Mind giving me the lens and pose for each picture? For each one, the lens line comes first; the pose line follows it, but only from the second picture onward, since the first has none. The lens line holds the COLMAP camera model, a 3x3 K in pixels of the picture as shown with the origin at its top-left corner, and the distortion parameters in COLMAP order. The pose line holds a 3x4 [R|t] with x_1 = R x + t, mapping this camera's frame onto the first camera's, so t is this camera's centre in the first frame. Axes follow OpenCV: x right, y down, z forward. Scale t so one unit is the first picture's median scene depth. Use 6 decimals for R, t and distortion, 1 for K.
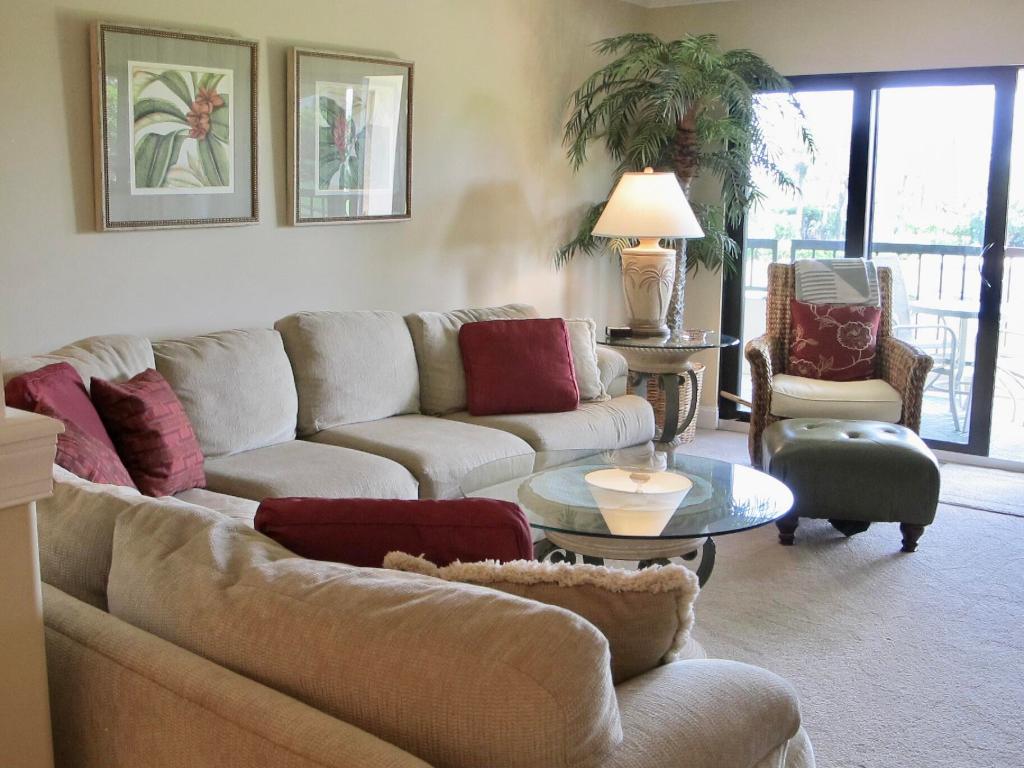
lens RADIAL K [[1117.7, 0, 509.2], [0, 1117.7, 384.8], [0, 0, 1]] dist [-0.114299, 0.106595]
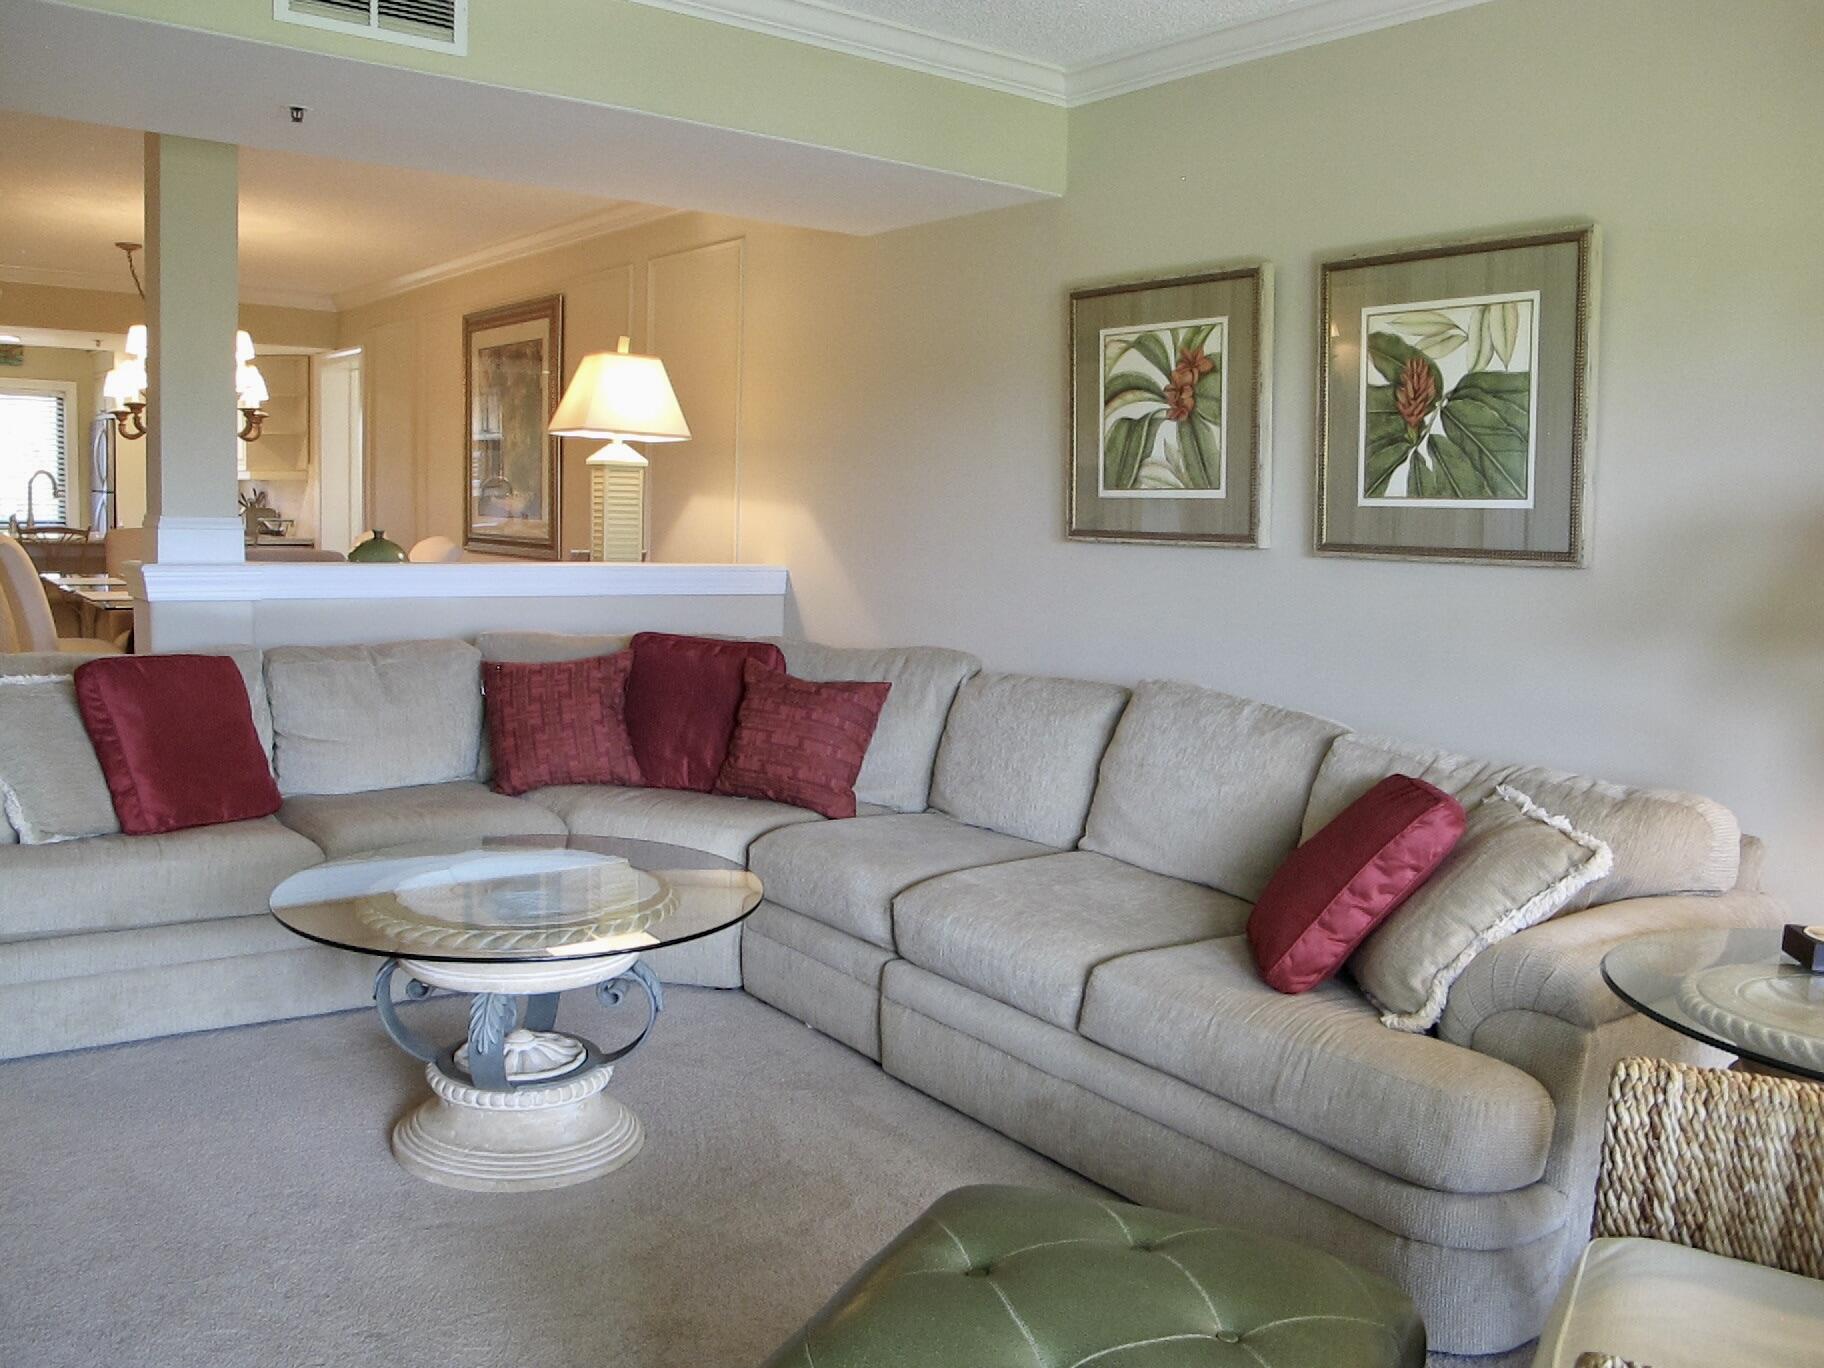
lens RADIAL K [[1540.6, 0, 918.4], [0, 1540.6, 685.5], [0, 0, 1]] dist [-0.142957, 0.110559]
pose [[-0.254189, 0.089791, -0.962977, 0.648461], [-0.204023, 0.968296, 0.144141, -0.147759], [0.945390, 0.233109, -0.227811, 0.987351]]
